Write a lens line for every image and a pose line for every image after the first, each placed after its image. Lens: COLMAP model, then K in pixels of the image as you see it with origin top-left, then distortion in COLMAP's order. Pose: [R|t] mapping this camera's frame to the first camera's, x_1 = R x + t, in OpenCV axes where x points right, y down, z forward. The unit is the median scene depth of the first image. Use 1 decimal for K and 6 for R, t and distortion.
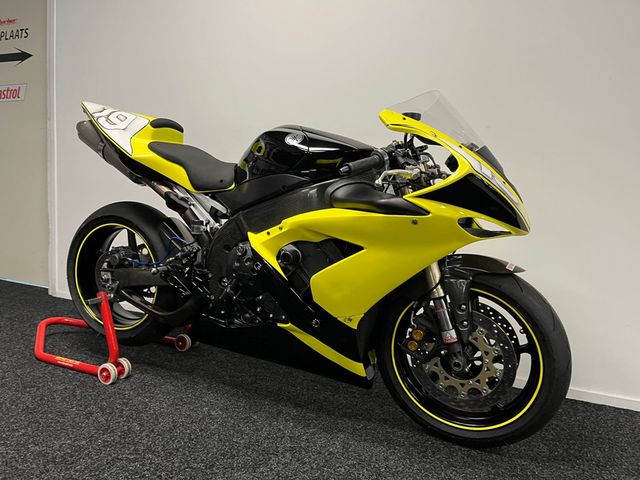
lens RADIAL K [[477.9, 0, 317.8], [0, 477.9, 237.5], [0, 0, 1]] dist [0.055102, -0.083416]
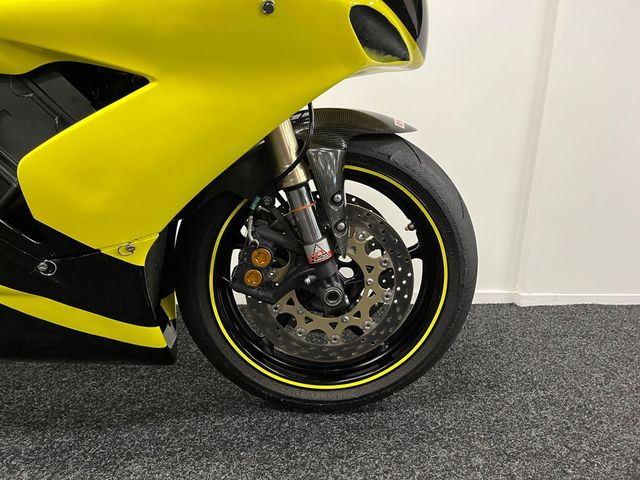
lens RADIAL K [[477.9, 0, 317.8], [0, 477.9, 237.5], [0, 0, 1]] dist [0.055102, -0.083416]
pose [[0.861762, -0.135233, 0.488956, -0.003180], [0.054399, 0.982892, 0.175968, 0.084775], [-0.504388, -0.125044, 0.854375, 0.489642]]
